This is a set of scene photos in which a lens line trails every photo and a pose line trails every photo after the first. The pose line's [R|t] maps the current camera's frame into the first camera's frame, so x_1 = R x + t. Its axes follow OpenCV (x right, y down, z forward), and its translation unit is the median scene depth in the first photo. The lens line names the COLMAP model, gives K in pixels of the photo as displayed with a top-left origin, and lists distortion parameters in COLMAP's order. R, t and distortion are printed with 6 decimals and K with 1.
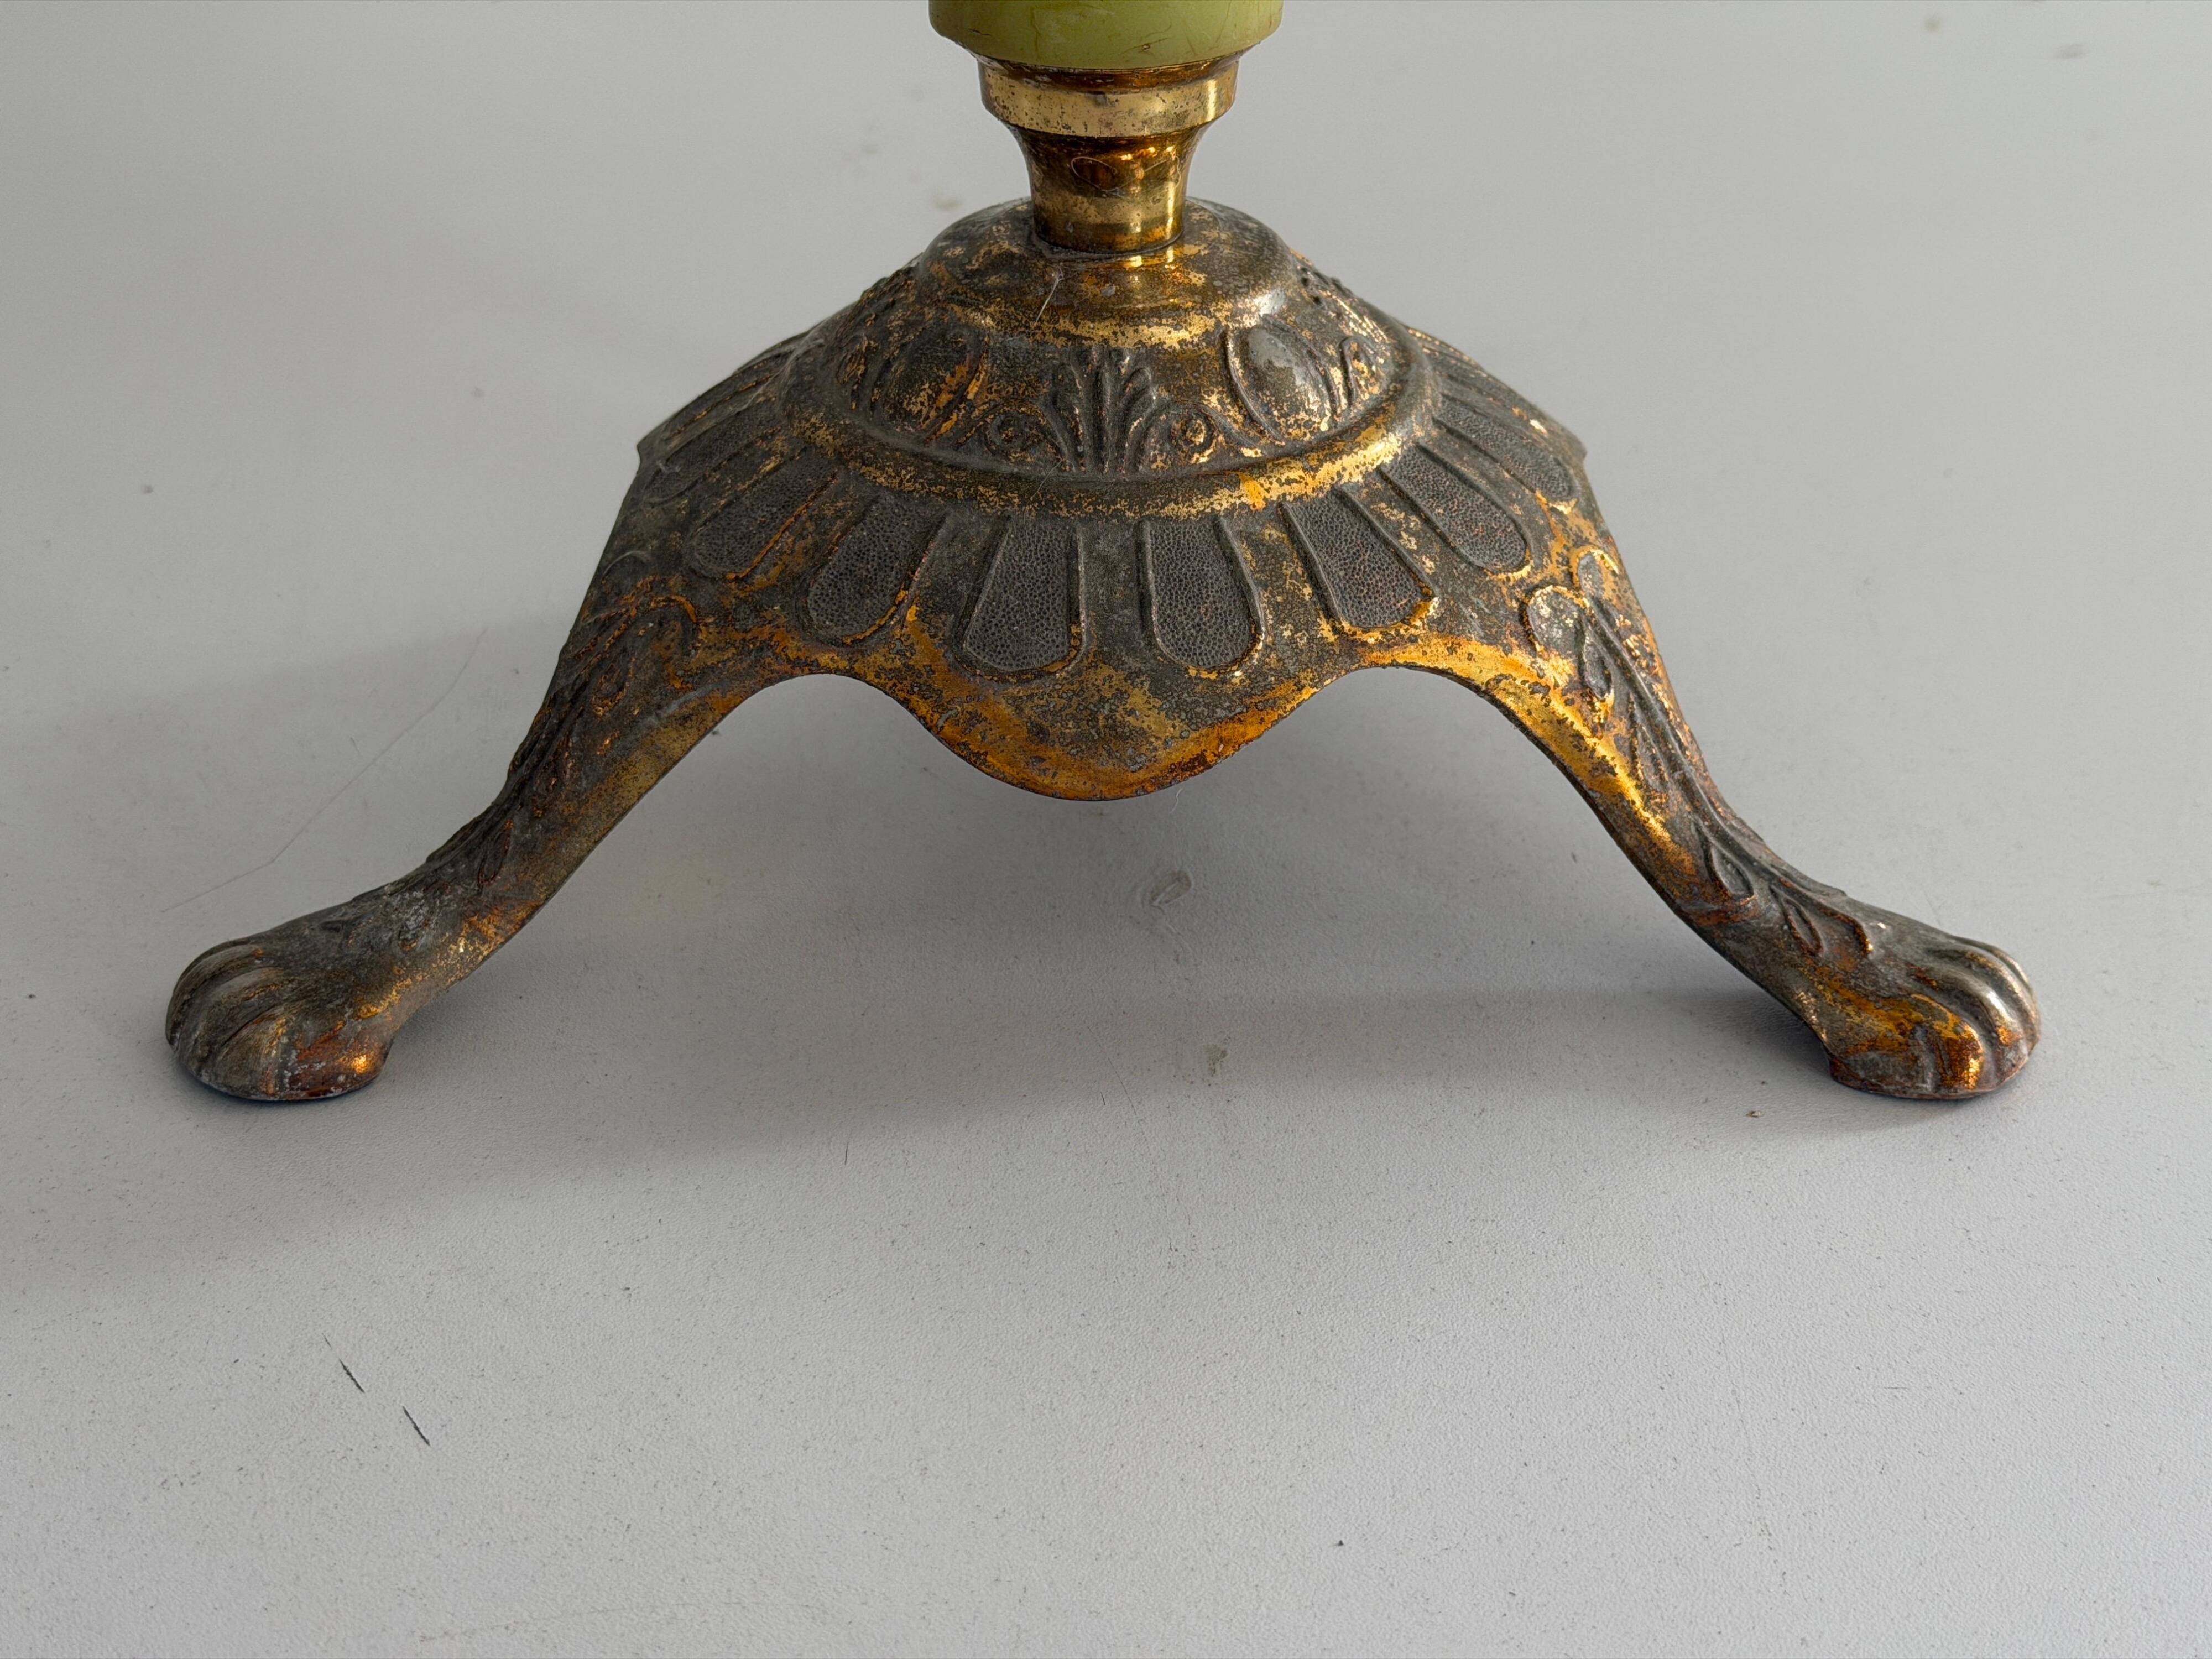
lens RADIAL K [[3126.7, 0, 1093.0], [0, 3126.7, 828.9], [0, 0, 1]] dist [0.151579, 0.000000]
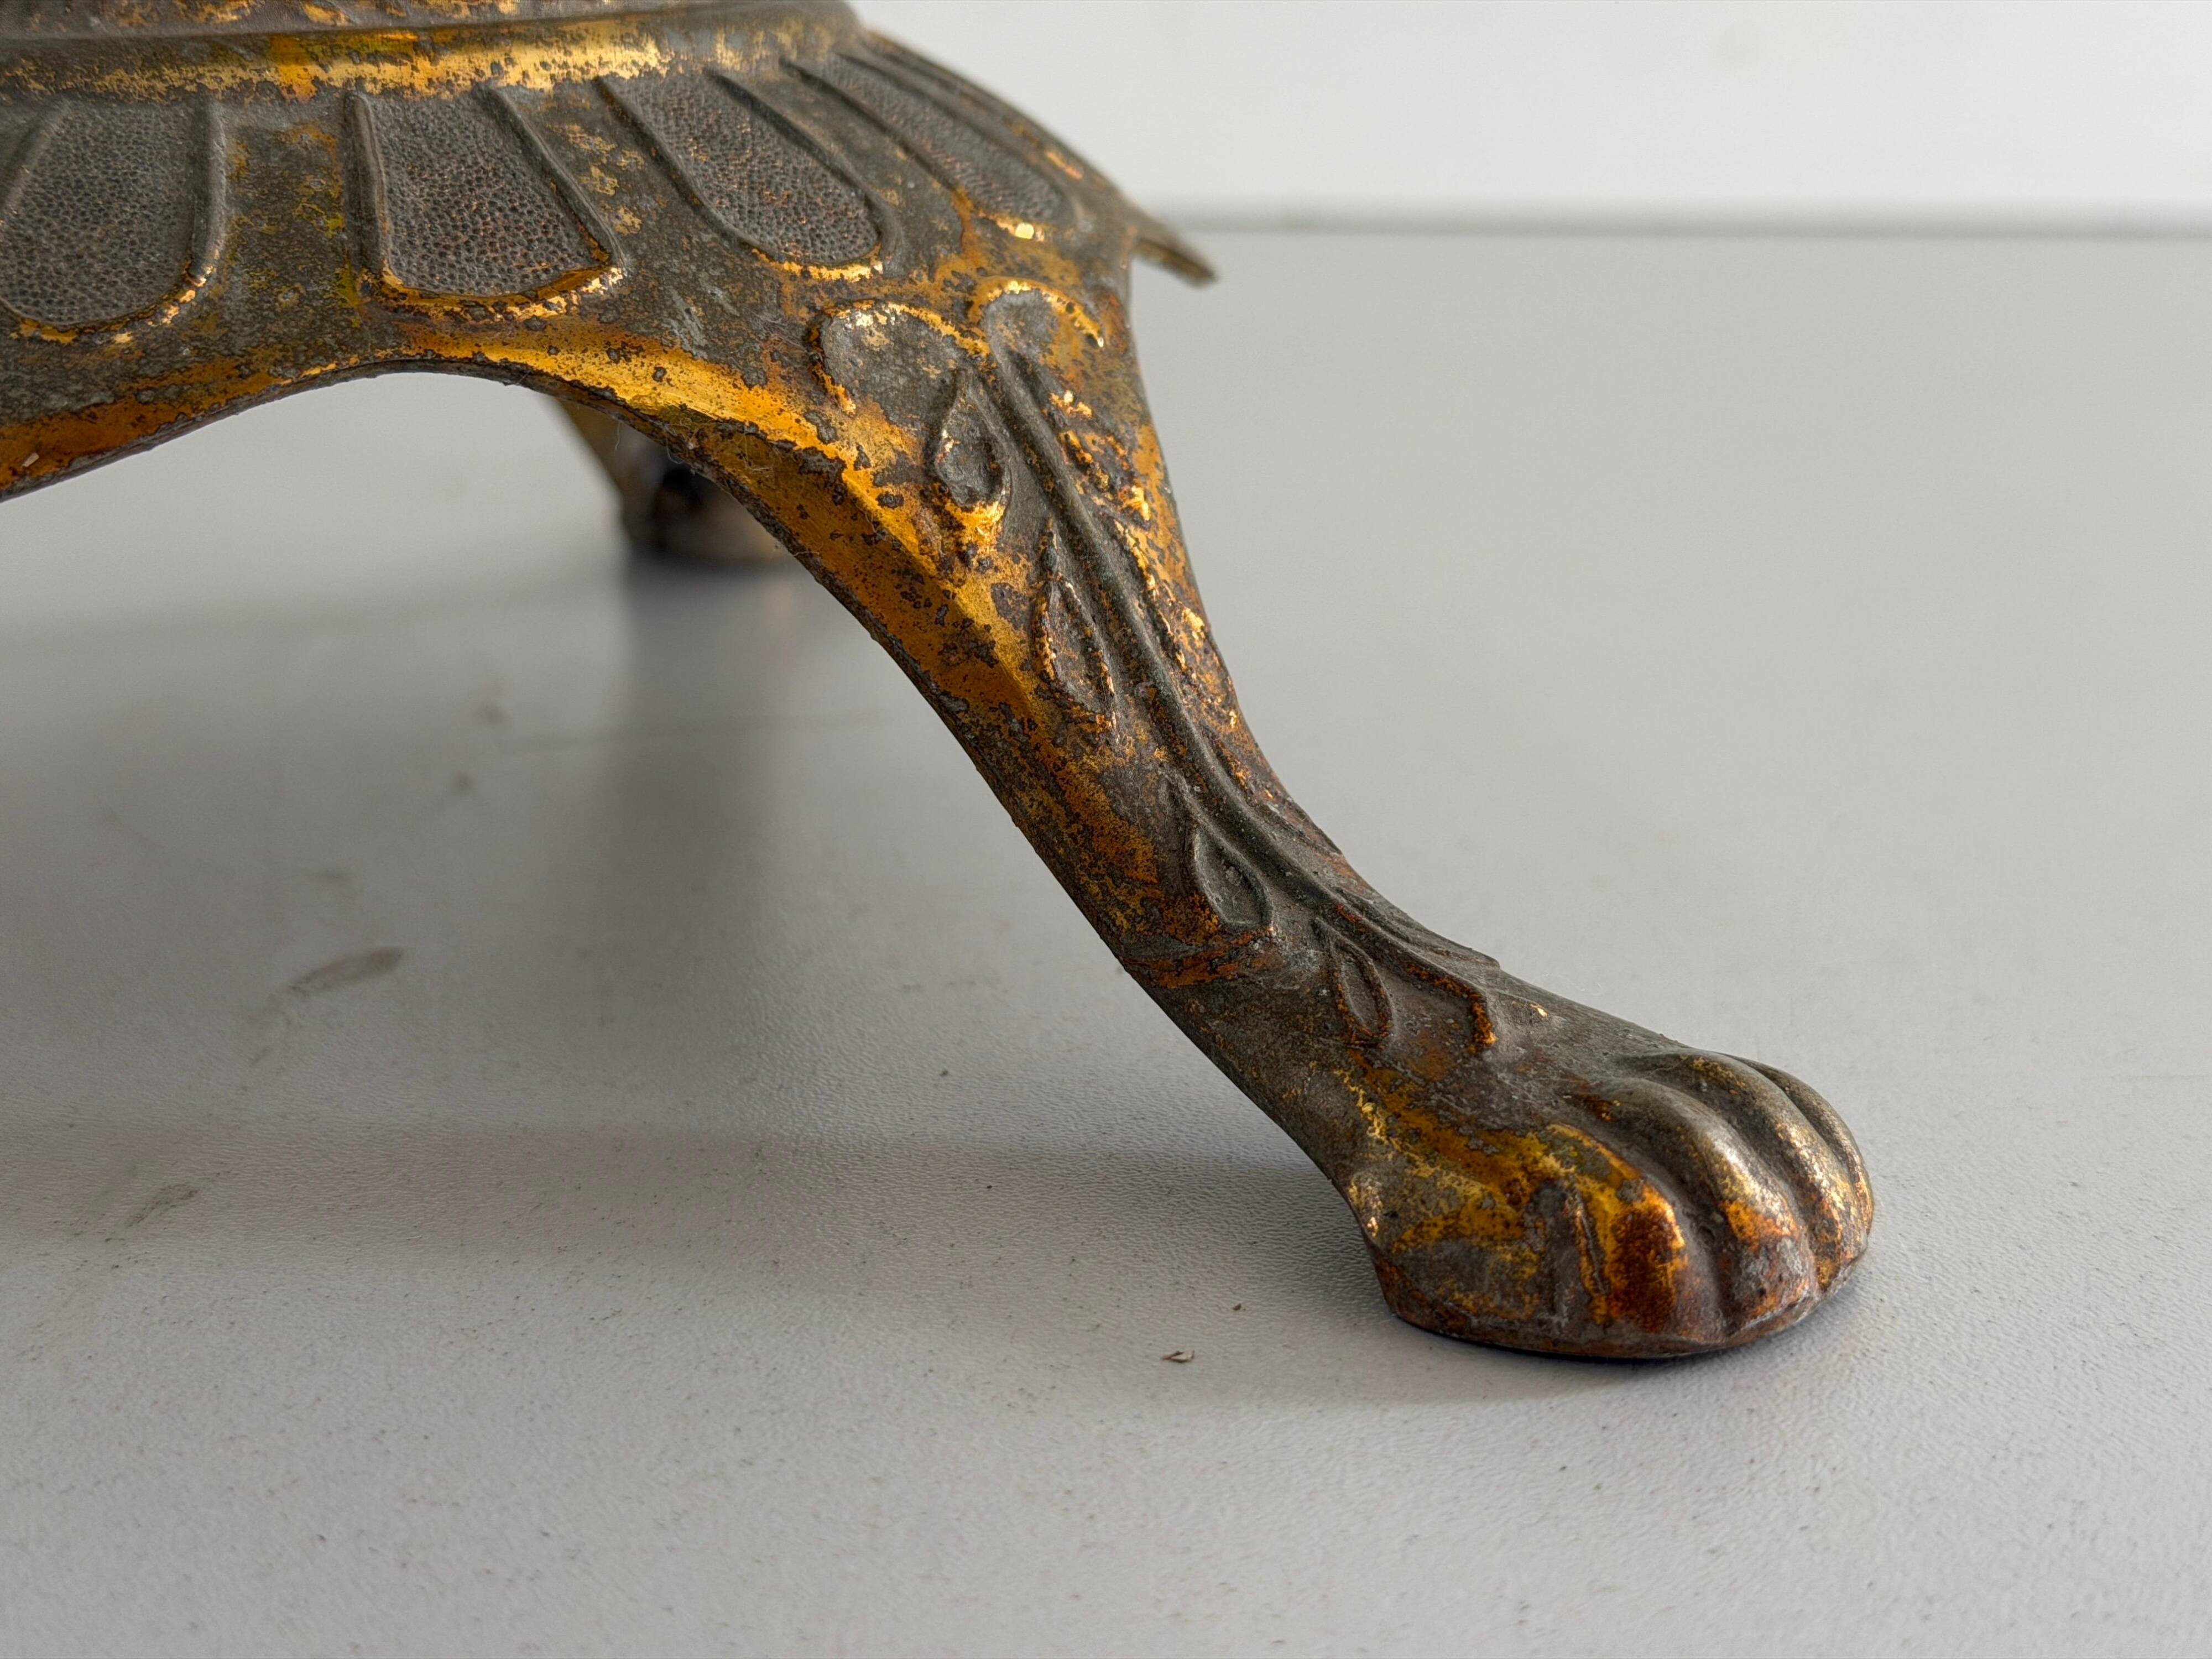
lens RADIAL K [[3126.7, 0, 1118.8], [0, 3126.7, 835.3], [0, 0, 1]] dist [0.151579, 0.000000]
pose [[0.983306, 0.040588, -0.177378, 0.273955], [-0.079224, 0.973057, -0.216528, 0.113948], [0.163810, 0.226965, 0.960028, 0.536261]]
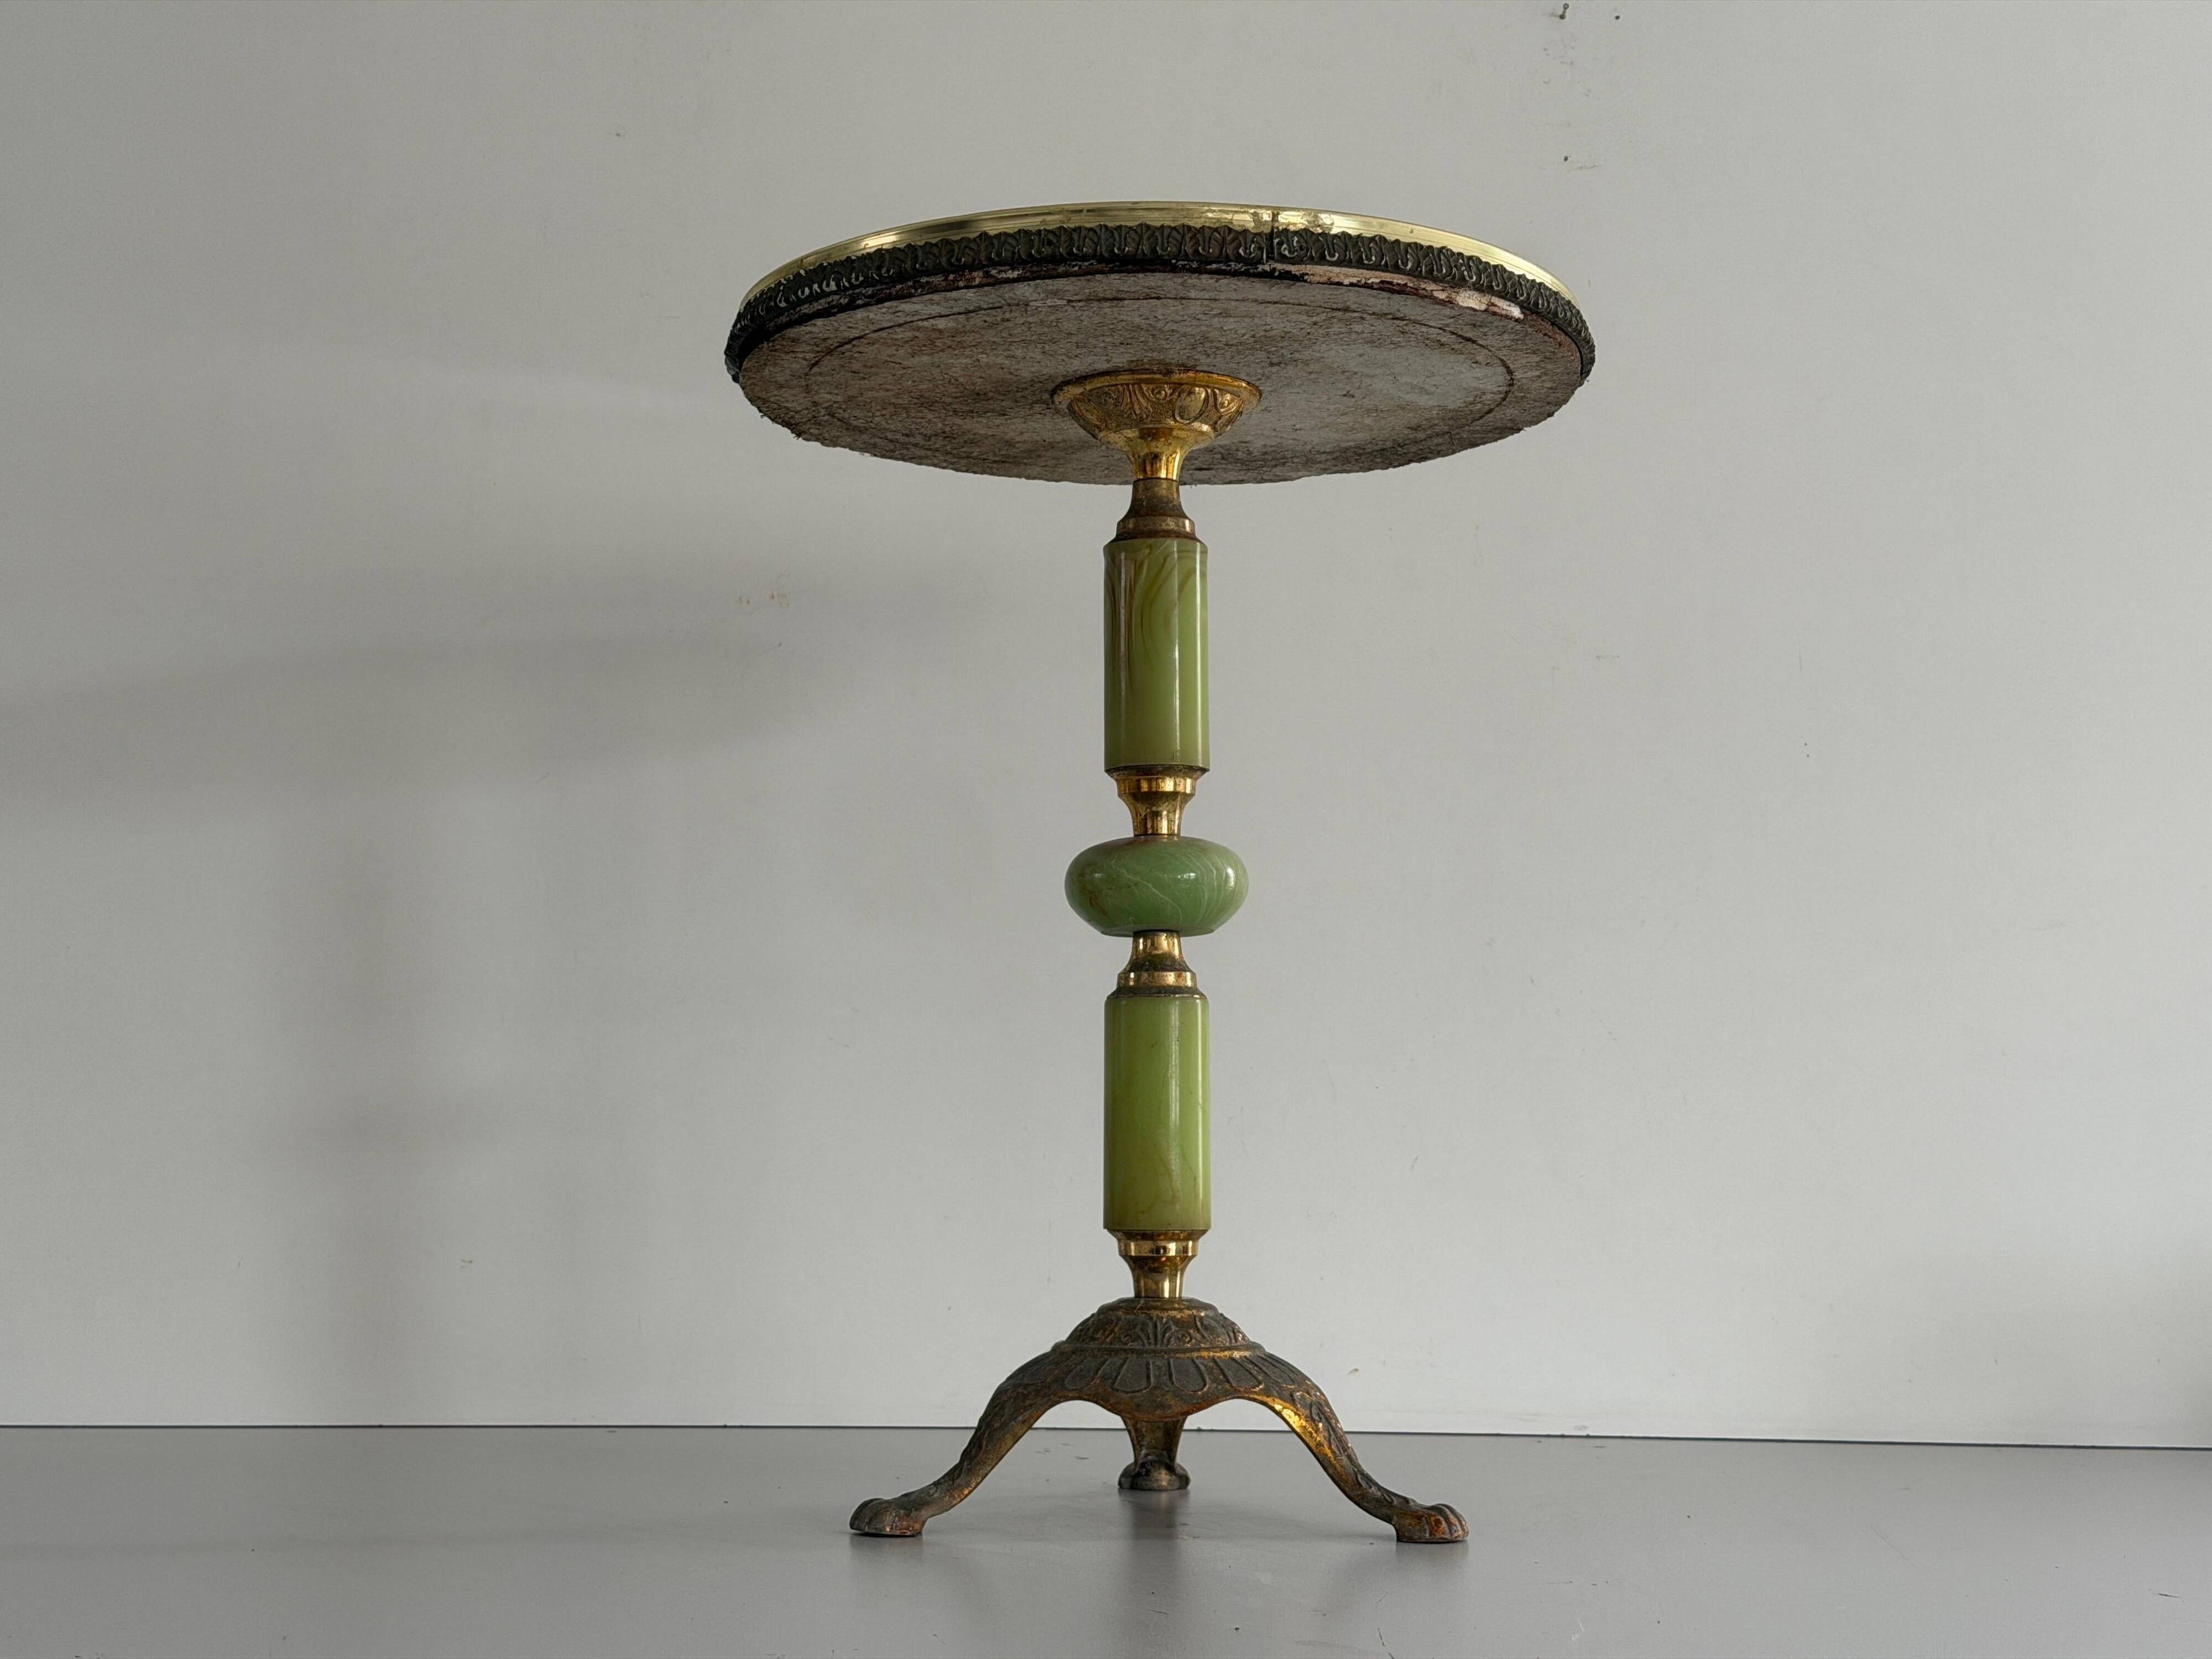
lens RADIAL K [[3126.7, 0, 1083.9], [0, 3126.7, 835.5], [0, 0, 1]] dist [0.151579, 0.000000]
pose [[0.999932, 0.003559, -0.011069, -0.037103], [-0.009484, 0.800380, -0.599418, 1.352866], [0.006726, 0.599483, 0.800359, -1.828980]]
